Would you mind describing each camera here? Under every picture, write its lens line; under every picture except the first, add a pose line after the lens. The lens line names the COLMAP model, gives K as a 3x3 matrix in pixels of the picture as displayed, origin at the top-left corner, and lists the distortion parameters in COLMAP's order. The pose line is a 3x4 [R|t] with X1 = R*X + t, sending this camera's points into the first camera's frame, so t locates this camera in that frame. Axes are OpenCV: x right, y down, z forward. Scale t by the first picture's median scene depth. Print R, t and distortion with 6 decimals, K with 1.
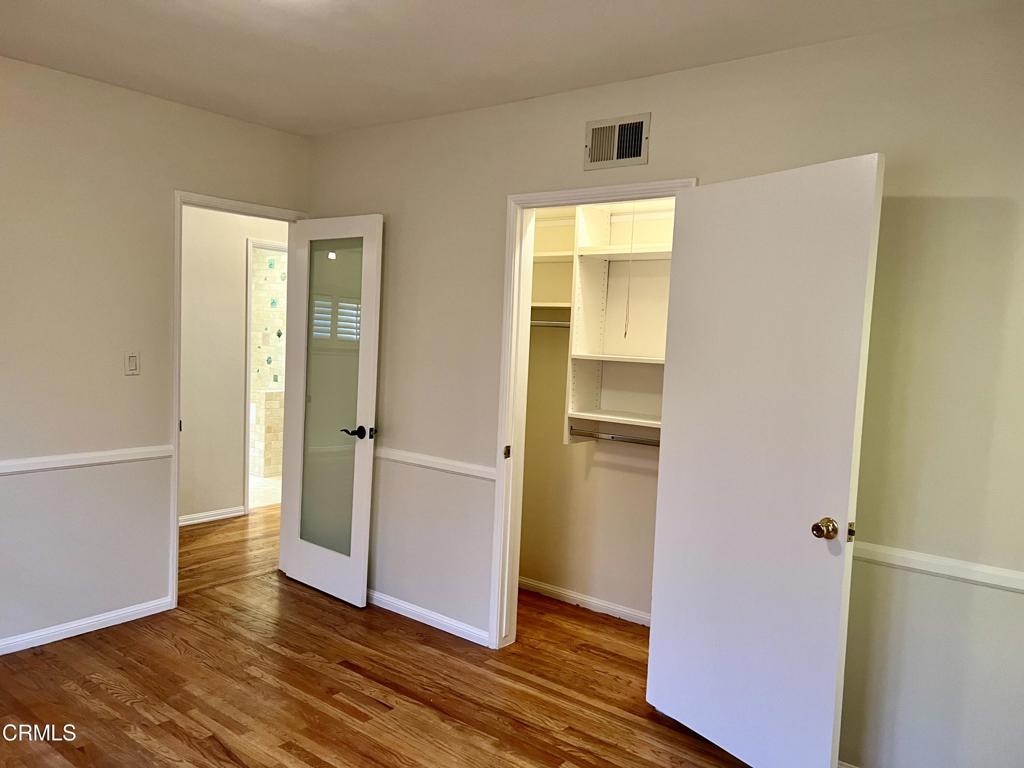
lens RADIAL K [[774.9, 0, 512.0], [0, 774.9, 384.0], [0, 0, 1]] dist [0.045189, -0.050110]
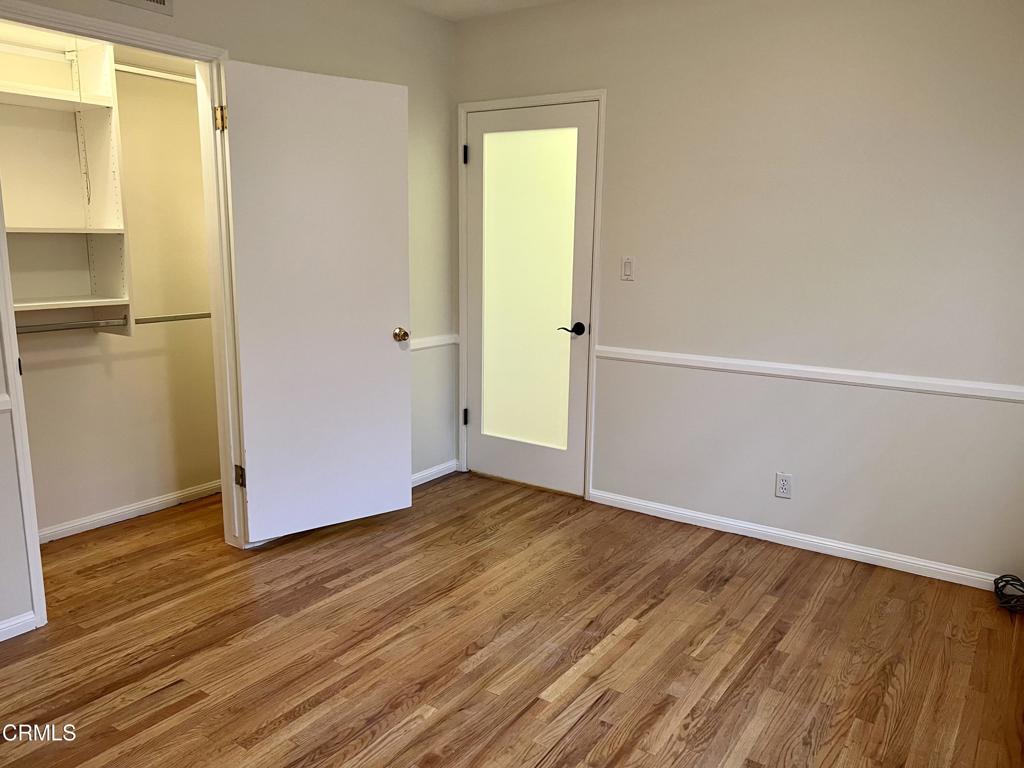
lens RADIAL K [[774.9, 0, 512.0], [0, 774.9, 384.0], [0, 0, 1]] dist [0.045189, -0.050110]
pose [[-0.050690, -0.235196, 0.970625, -0.849921], [0.054431, 0.969780, 0.237834, -0.053227], [-0.997230, 0.064888, -0.036357, 0.641462]]
